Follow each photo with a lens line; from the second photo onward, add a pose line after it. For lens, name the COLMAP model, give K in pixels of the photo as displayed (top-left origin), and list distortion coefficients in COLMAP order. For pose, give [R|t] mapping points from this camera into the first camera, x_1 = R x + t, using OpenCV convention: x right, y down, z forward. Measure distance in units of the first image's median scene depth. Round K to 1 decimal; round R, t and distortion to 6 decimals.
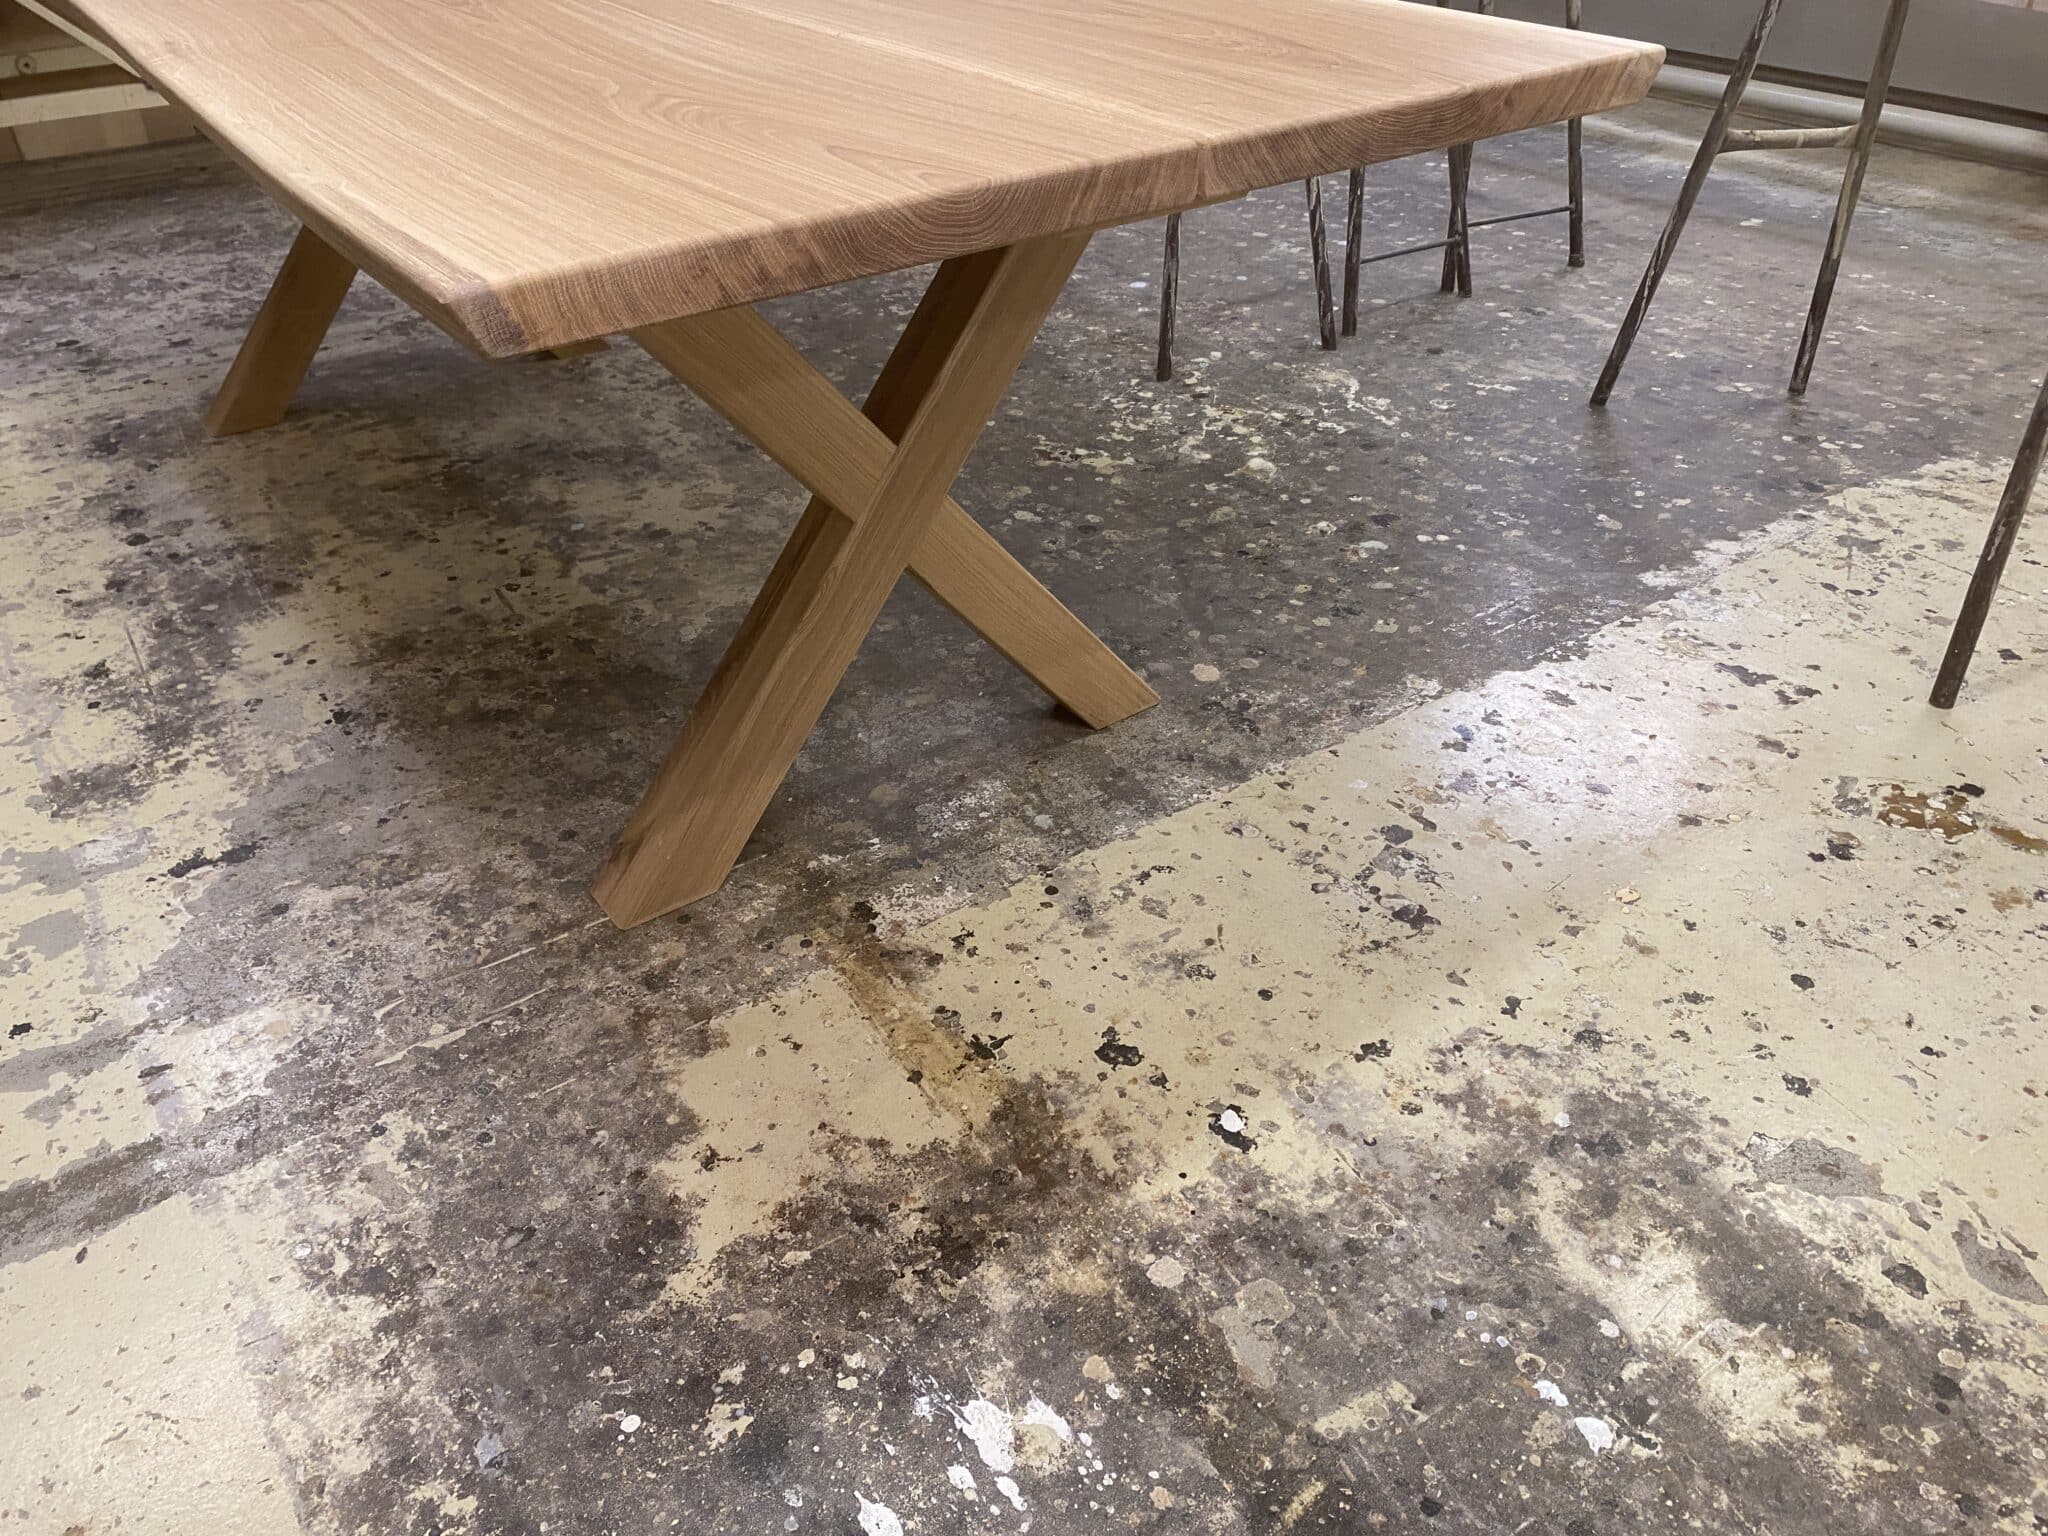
lens RADIAL K [[1566.1, 0, 1009.0], [0, 1566.1, 779.0], [0, 0, 1]] dist [0.018451, -0.020629]
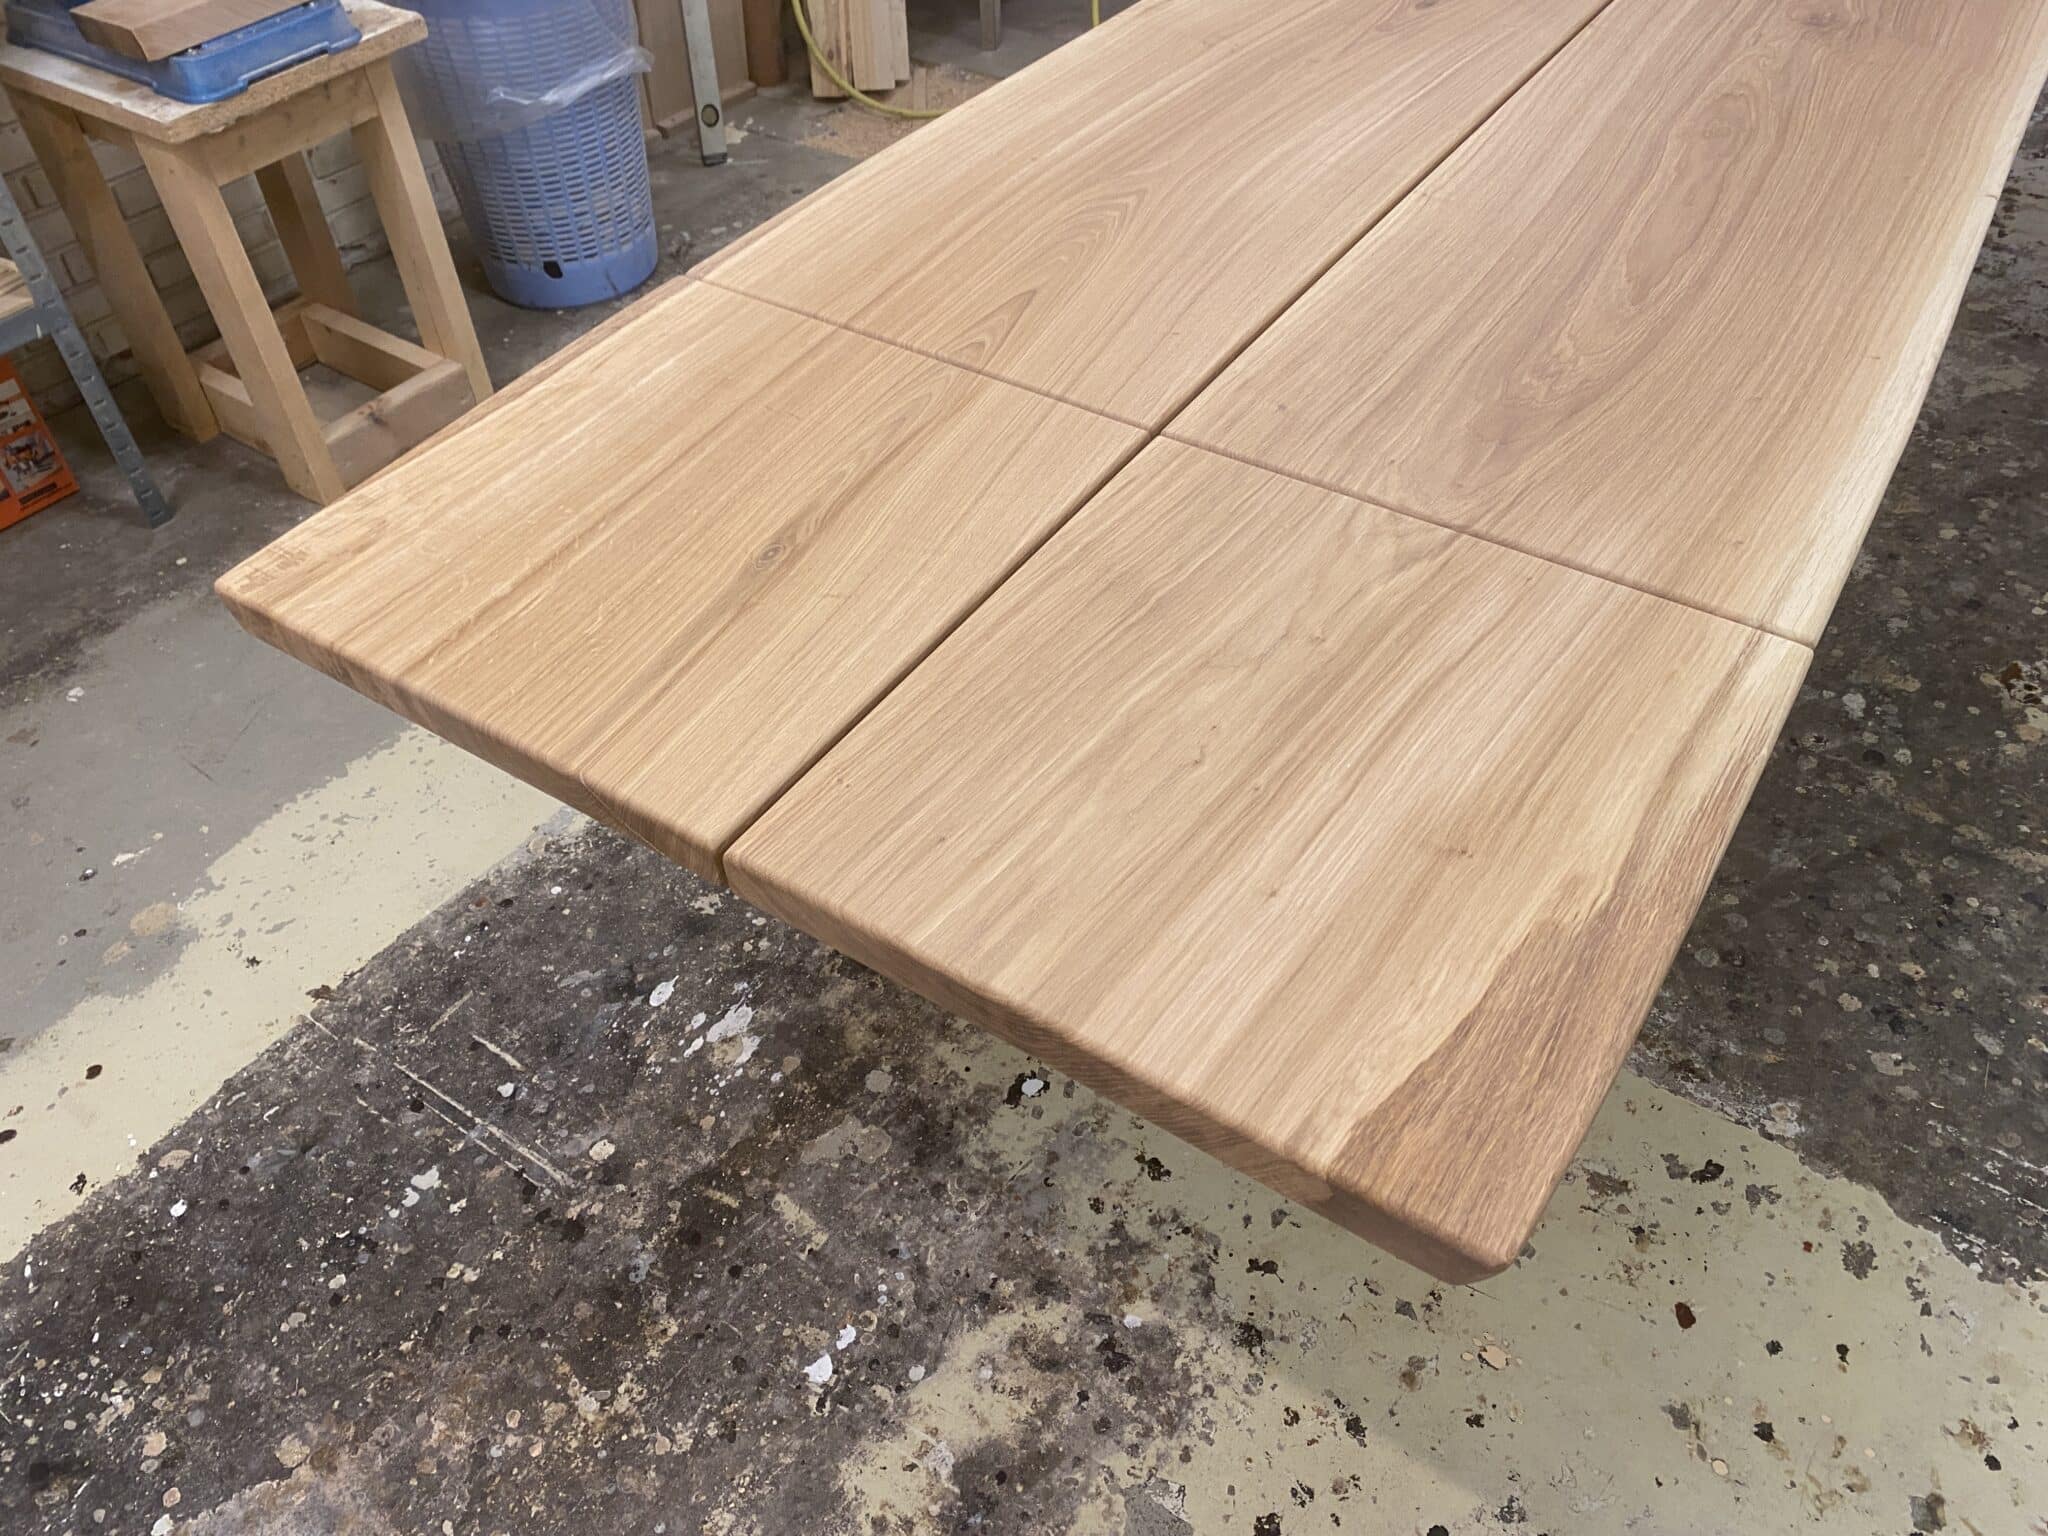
lens RADIAL K [[1566.1, 0, 1025.6], [0, 1566.1, 740.8], [0, 0, 1]] dist [0.018451, -0.020629]
pose [[0.344460, 0.653347, -0.674155, 0.748891], [-0.508019, 0.733600, 0.451384, -0.512947], [0.789471, 0.187000, 0.584608, 0.188675]]
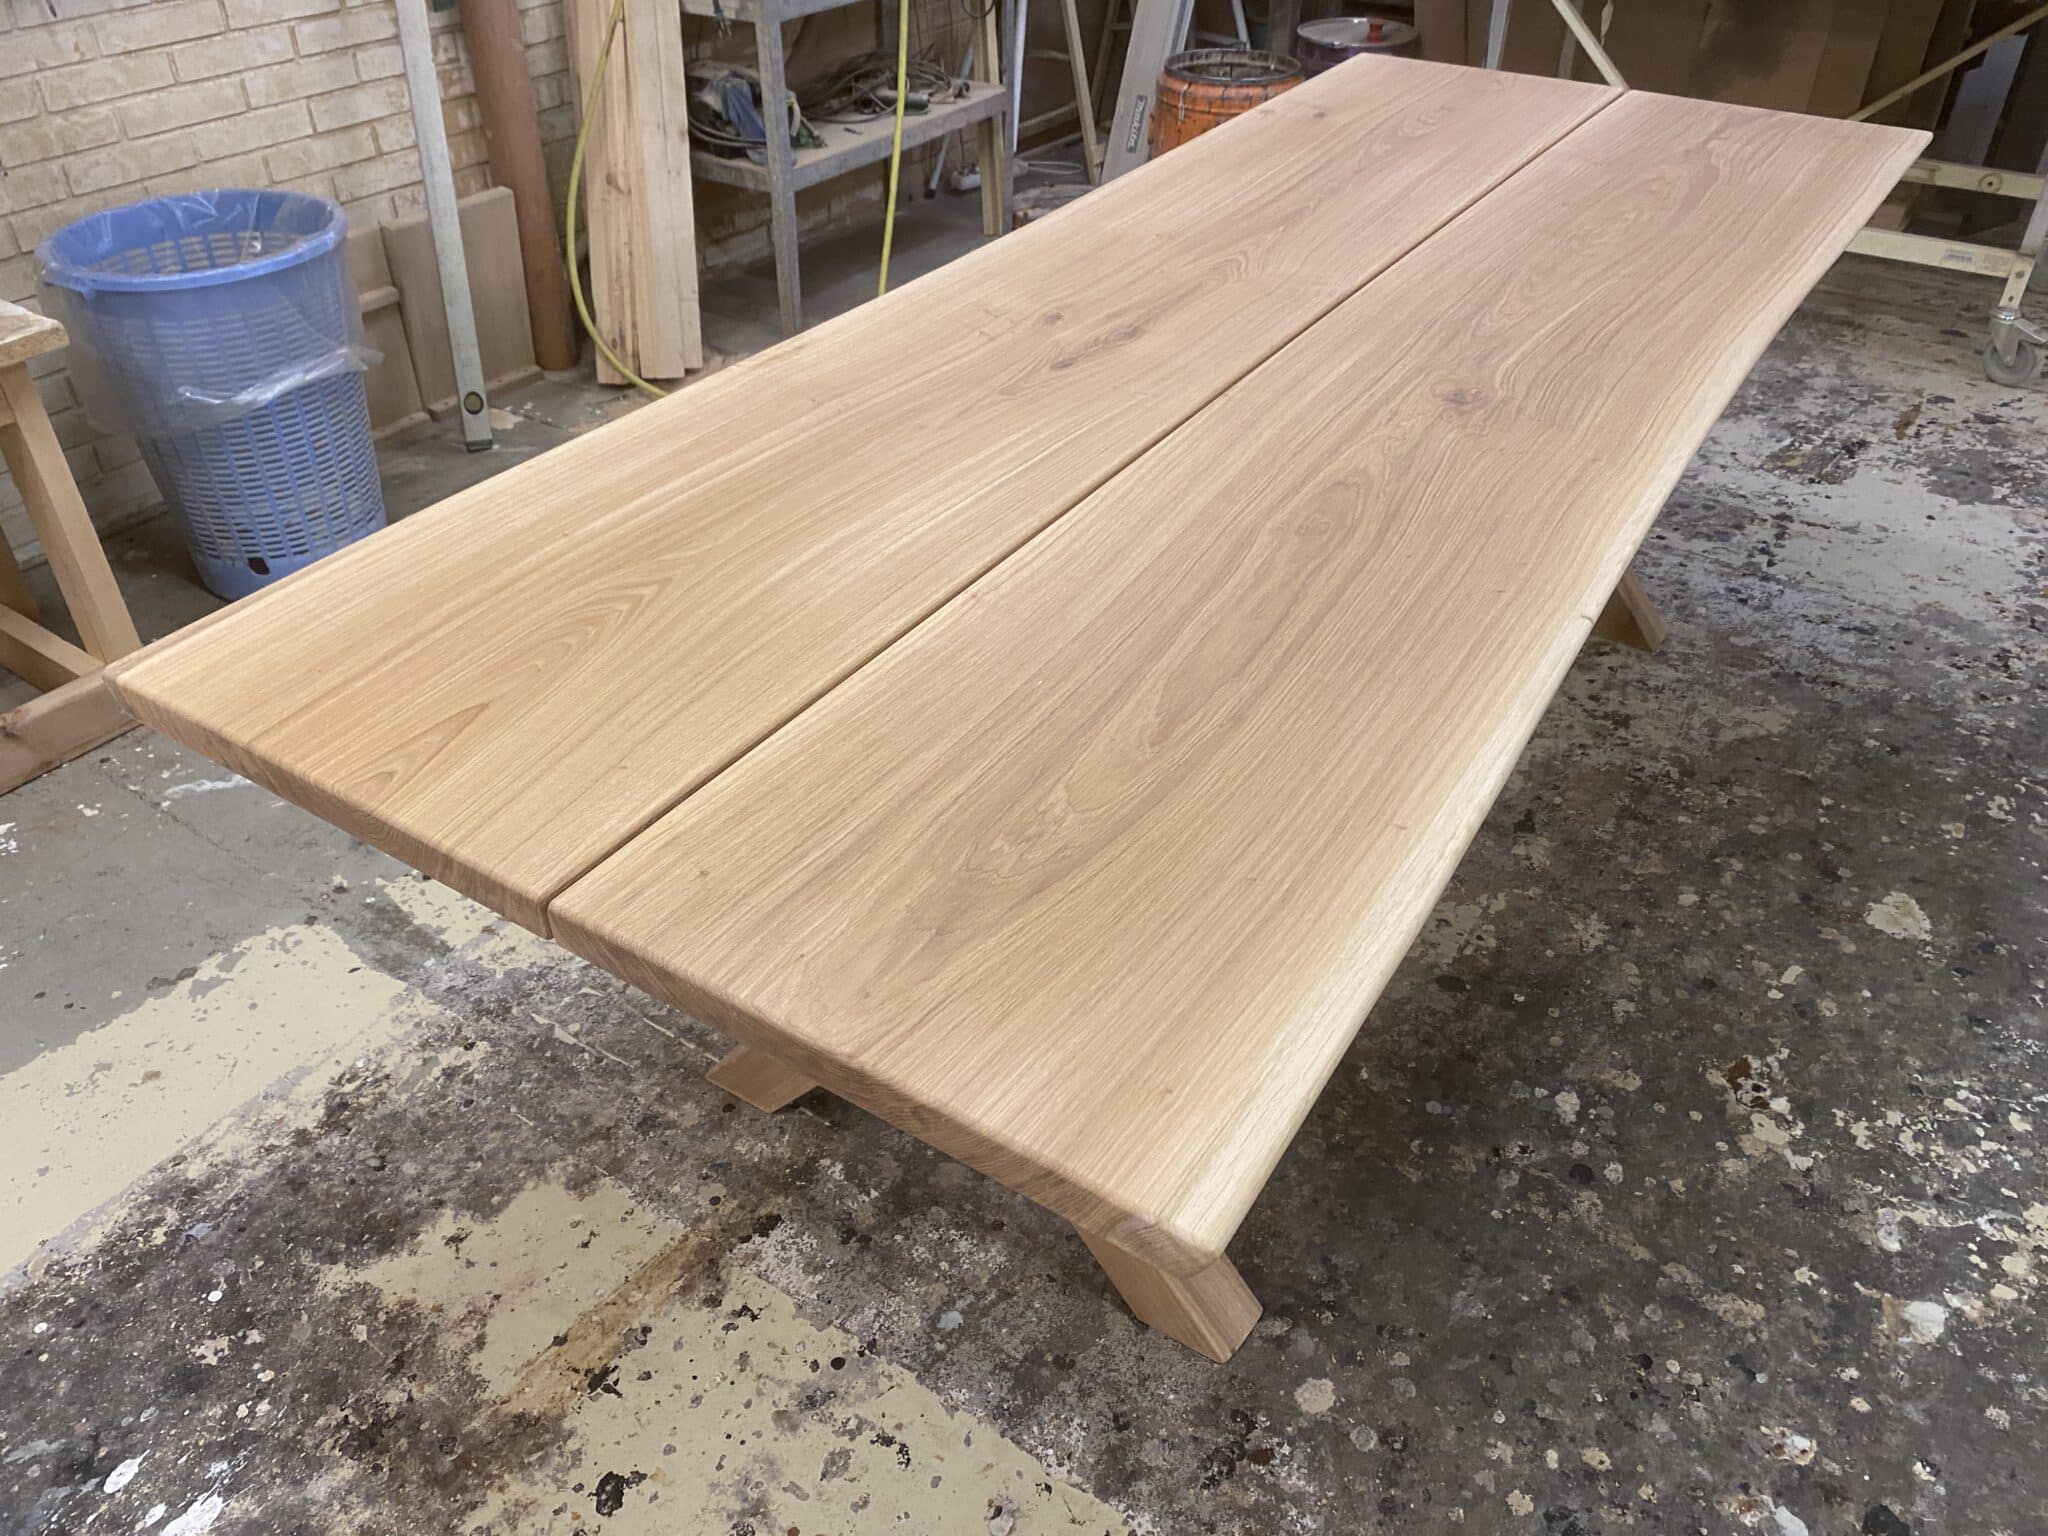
lens RADIAL K [[1566.1, 0, 1027.2], [0, 1566.1, 741.1], [0, 0, 1]] dist [0.018451, -0.020629]
pose [[0.356973, 0.561714, -0.746356, 0.658082], [-0.534232, 0.778197, 0.330161, -0.698177], [0.766268, 0.280869, 0.577880, 0.447085]]
